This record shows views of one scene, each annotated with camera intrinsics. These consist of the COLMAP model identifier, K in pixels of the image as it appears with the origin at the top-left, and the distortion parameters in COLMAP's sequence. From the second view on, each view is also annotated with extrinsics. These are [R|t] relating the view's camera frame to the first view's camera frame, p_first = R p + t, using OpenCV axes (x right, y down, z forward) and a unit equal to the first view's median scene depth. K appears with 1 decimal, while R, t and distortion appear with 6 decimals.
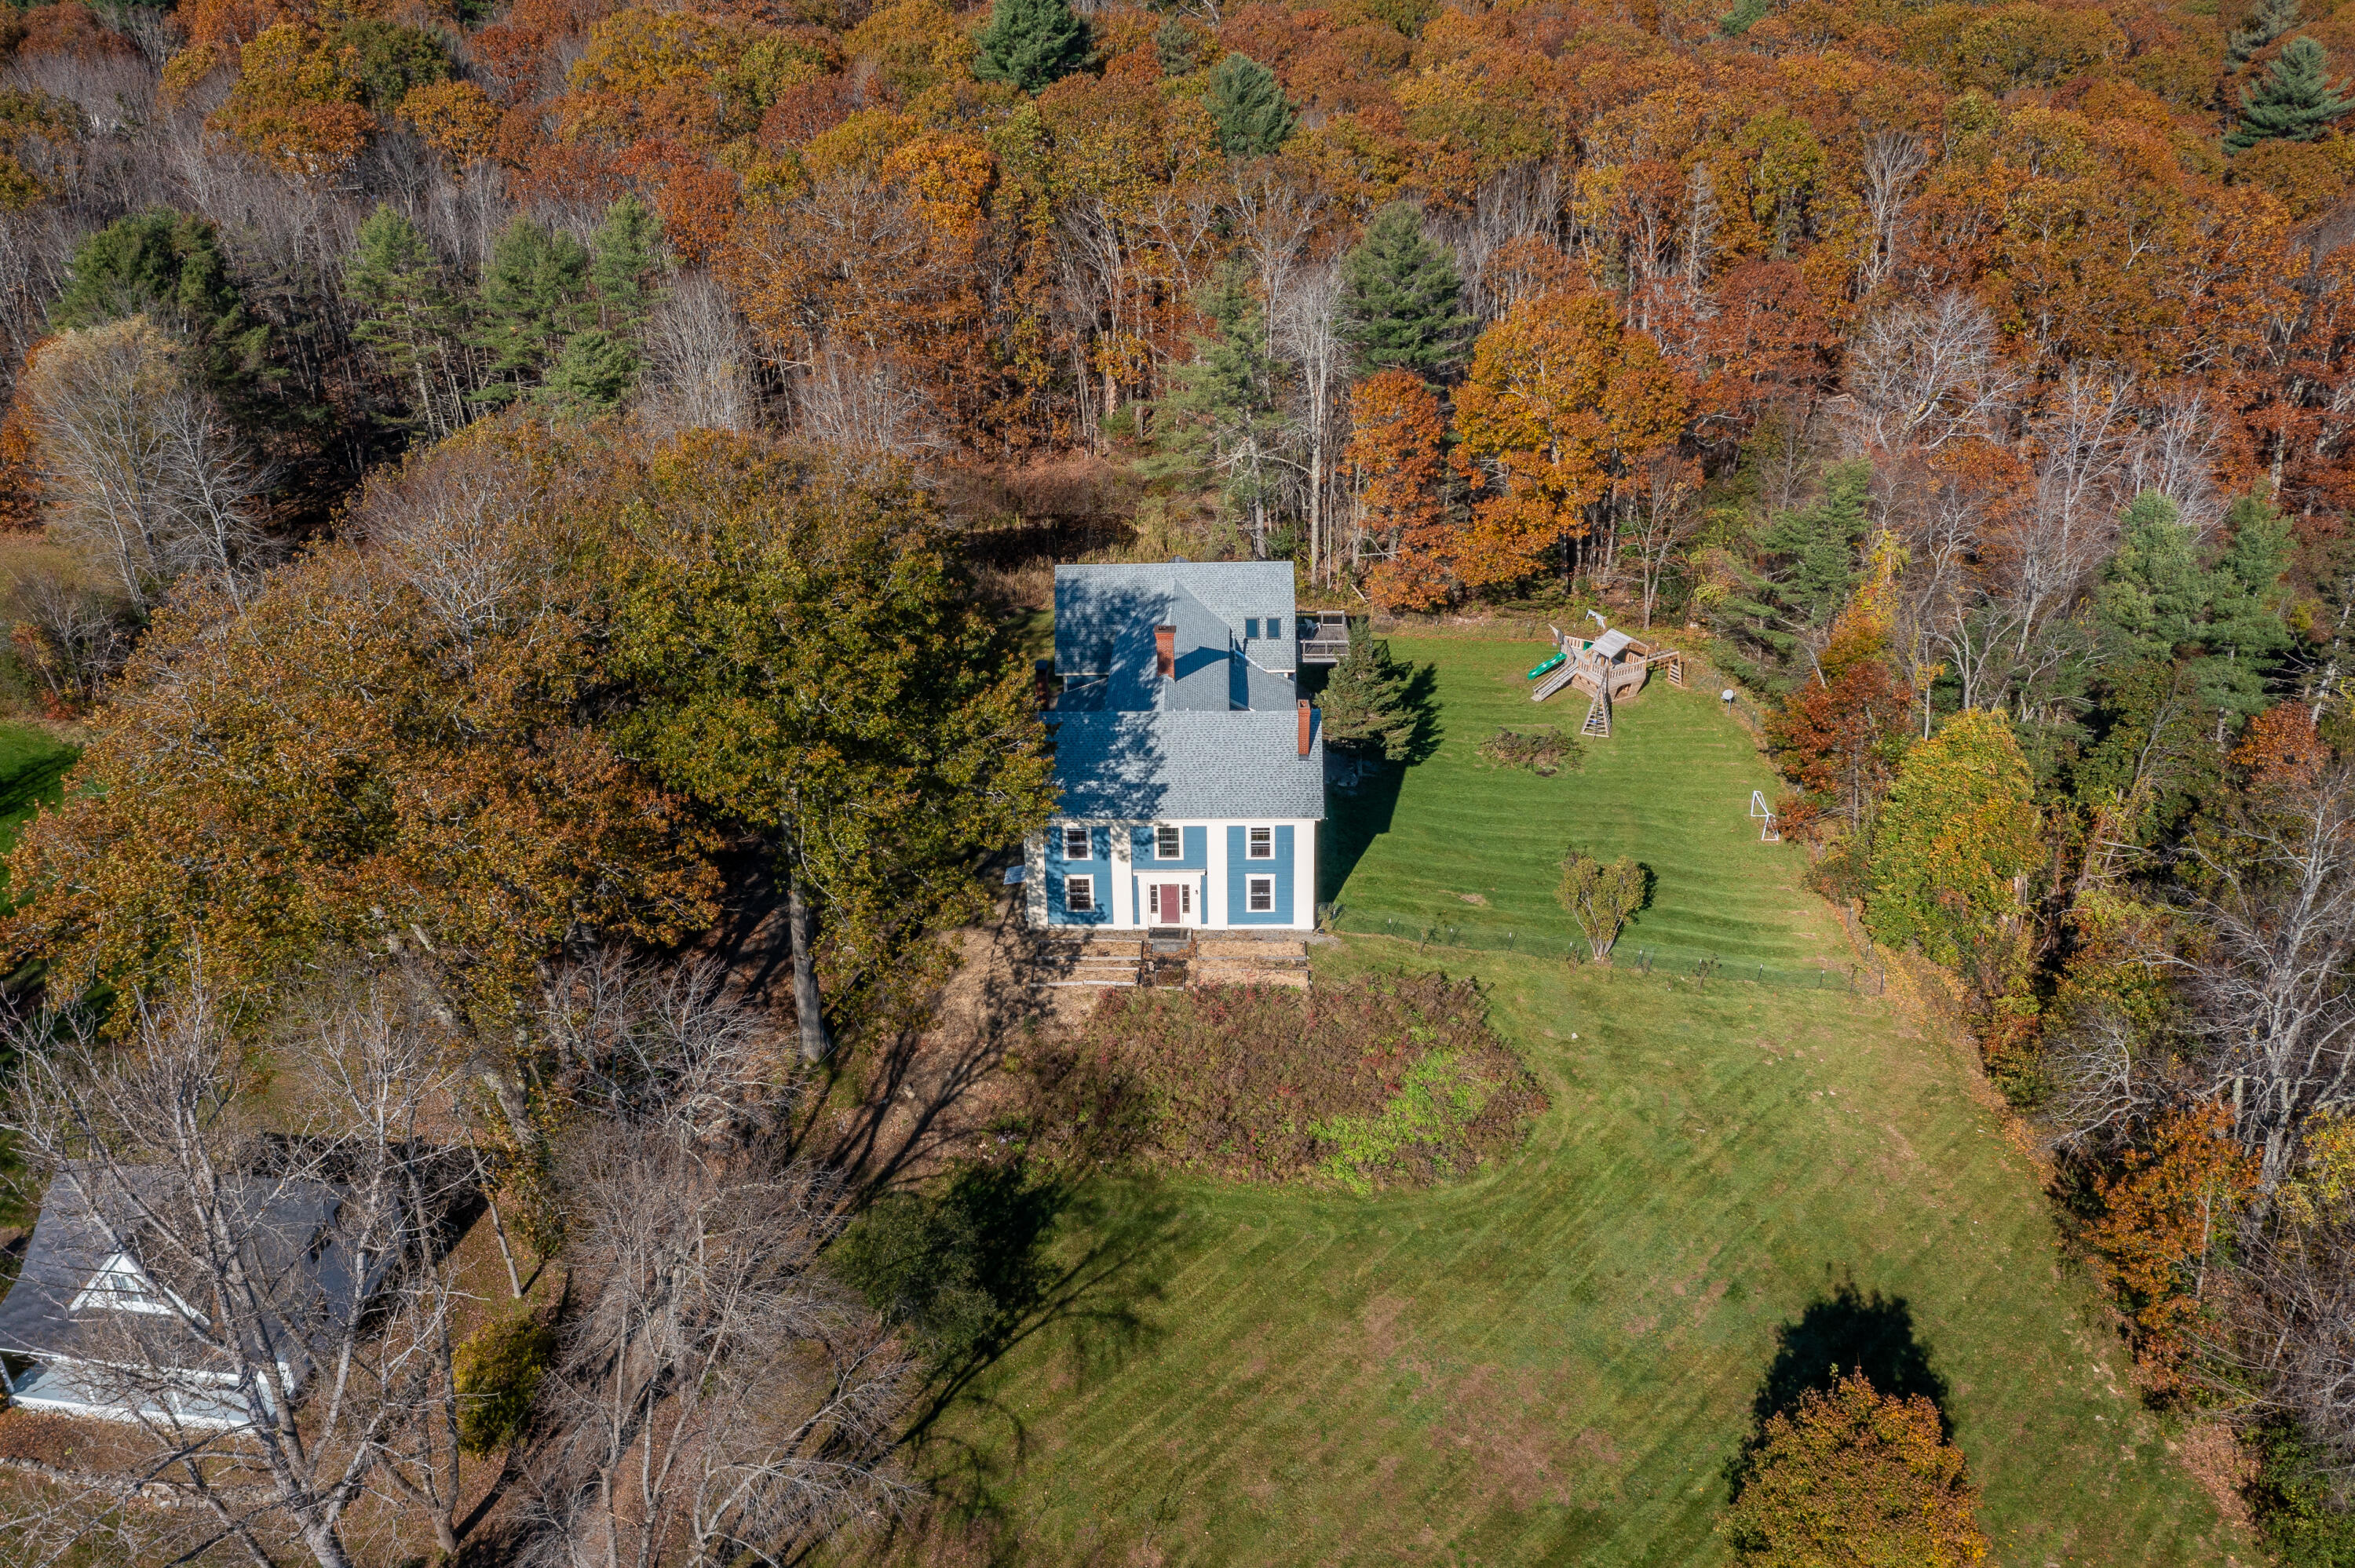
lens RADIAL K [[1901.3, 0, 1180.2], [0, 1901.3, 754.0], [0, 0, 1]] dist [-0.005156, 0.008980]
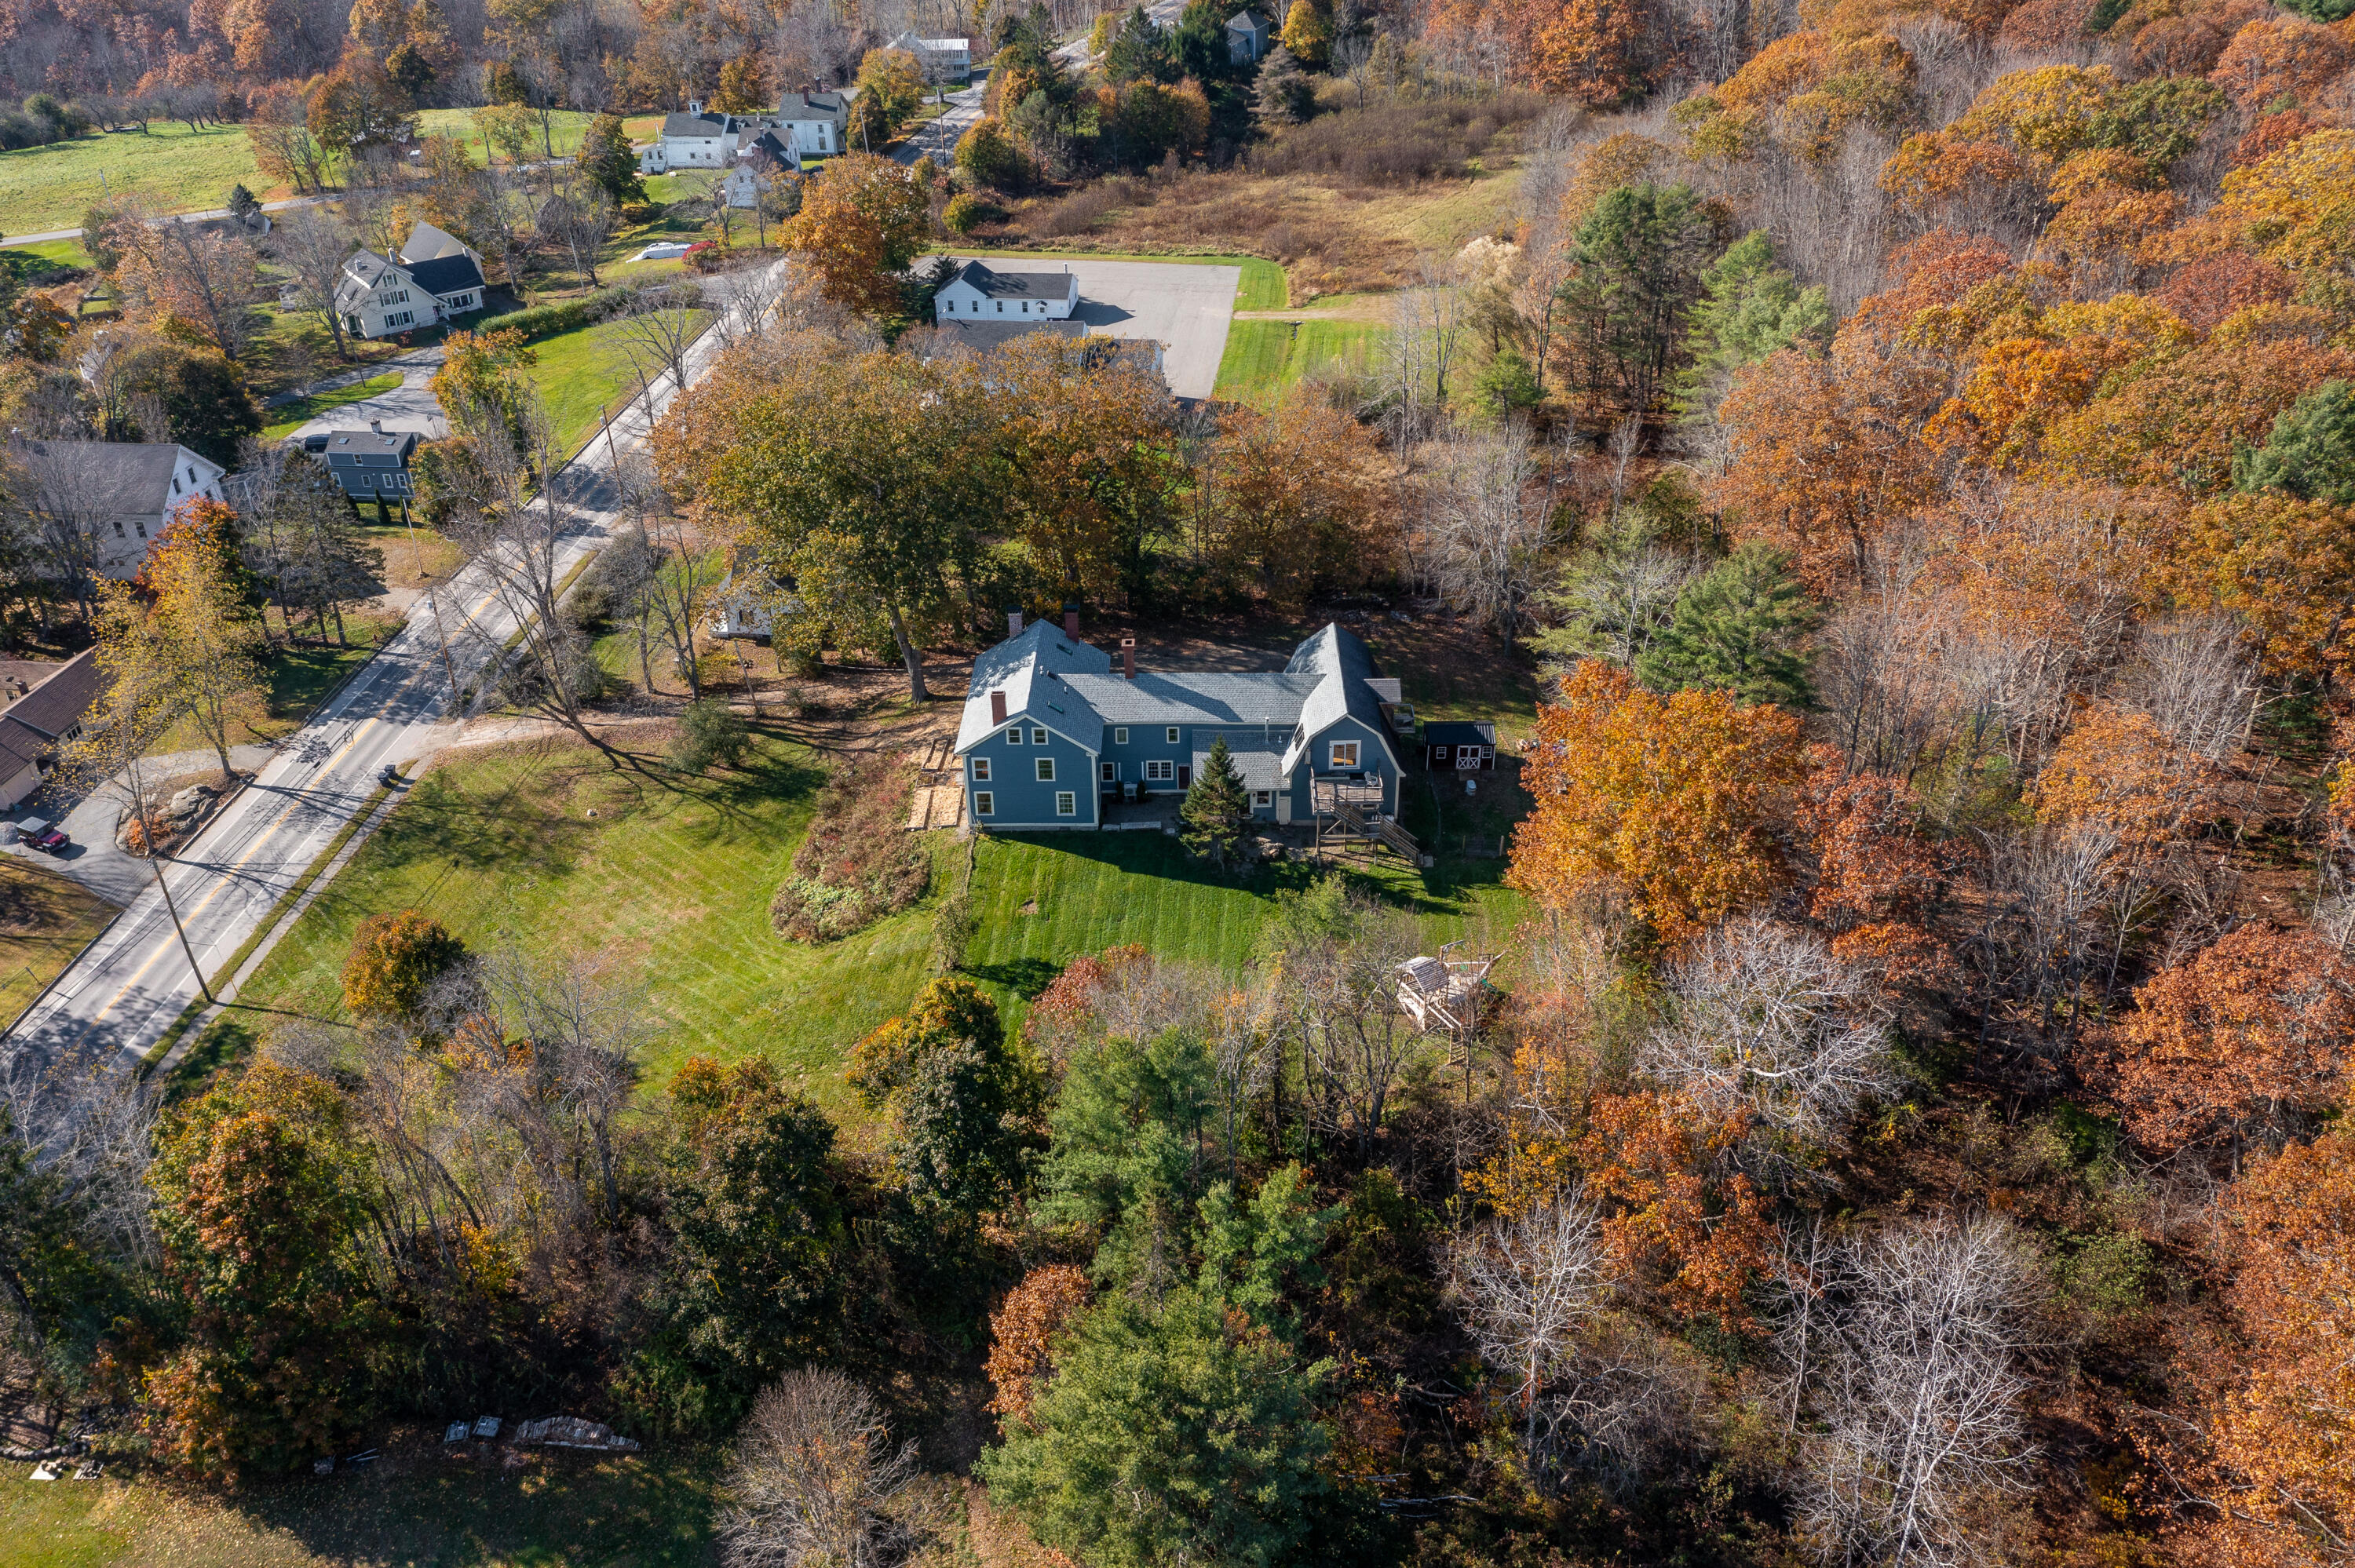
lens RADIAL K [[1918.4, 0, 1172.1], [0, 1918.4, 780.6], [0, 0, 1]] dist [0.003297, 0.005436]
pose [[0.011837, 0.536974, -0.843516, 1.323582], [-0.420884, 0.767883, 0.482921, -0.731839], [0.907037, 0.349306, 0.235093, 0.784391]]
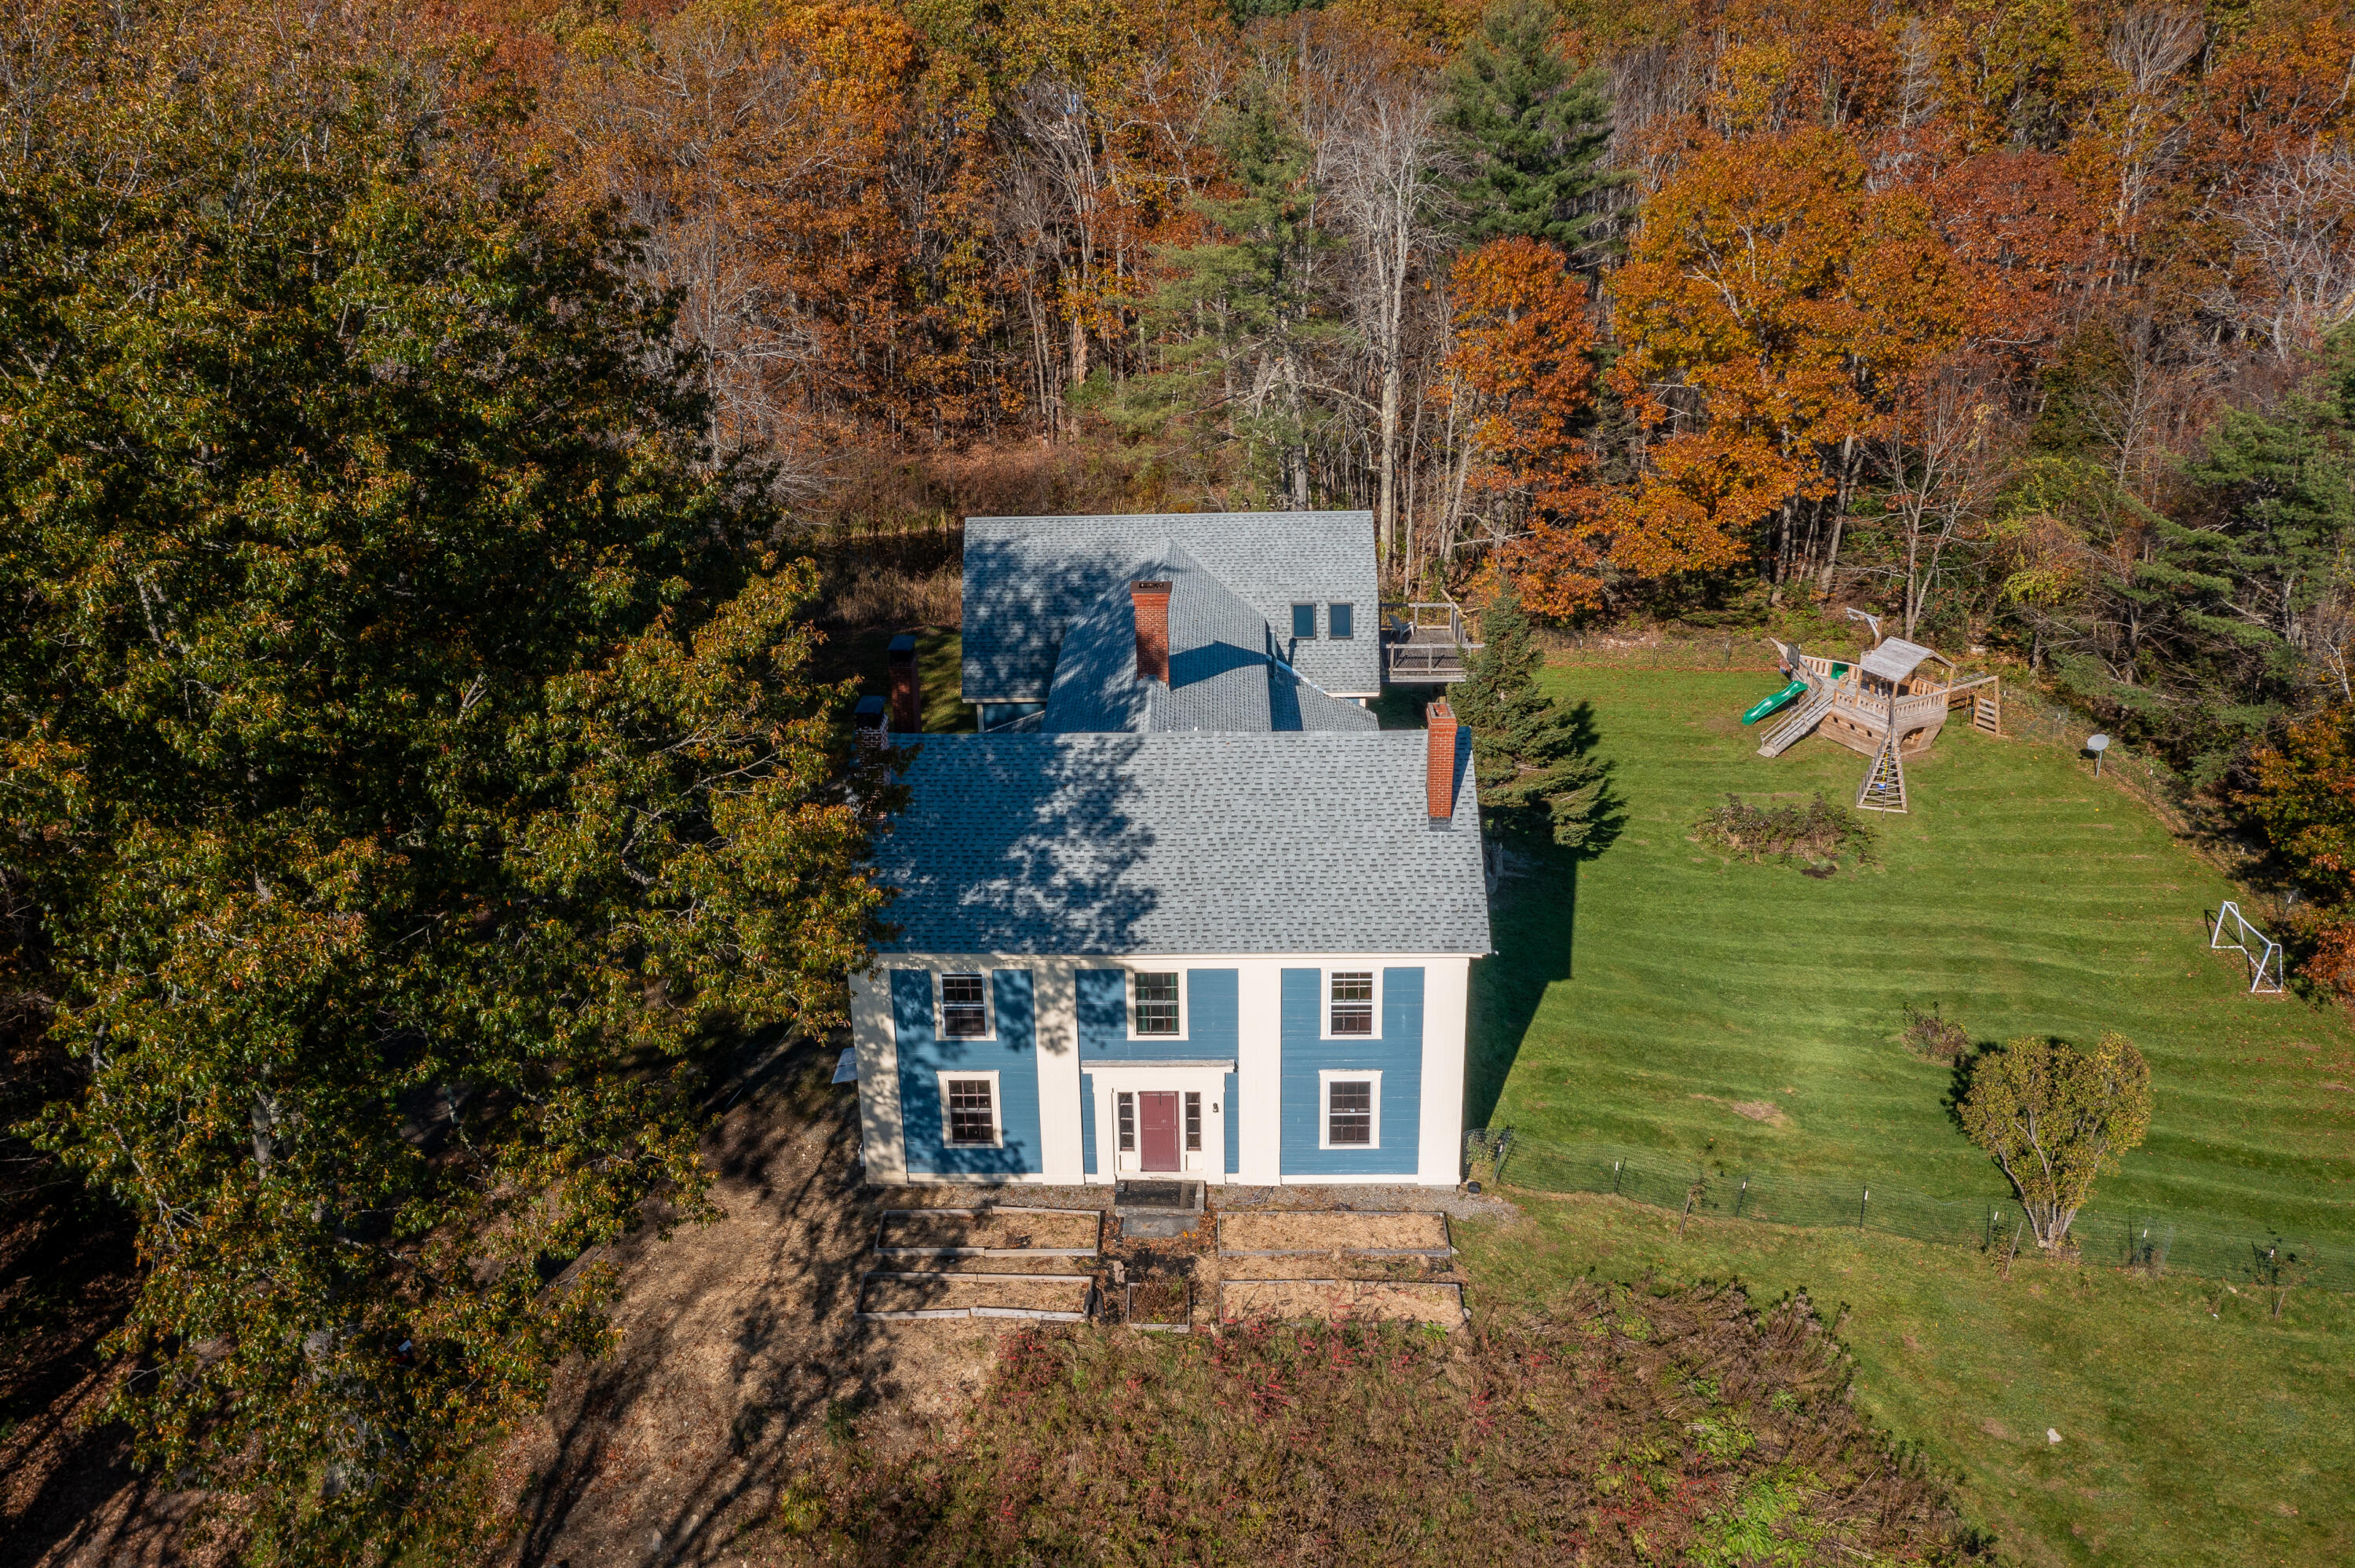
lens RADIAL K [[1901.3, 0, 1180.2], [0, 1901.3, 754.0], [0, 0, 1]] dist [-0.005156, 0.008980]
pose [[0.999997, 0.000357, 0.002604, -0.001518], [-0.000177, 0.997648, -0.068550, 0.016707], [-0.002622, 0.068549, 0.997644, 0.515788]]
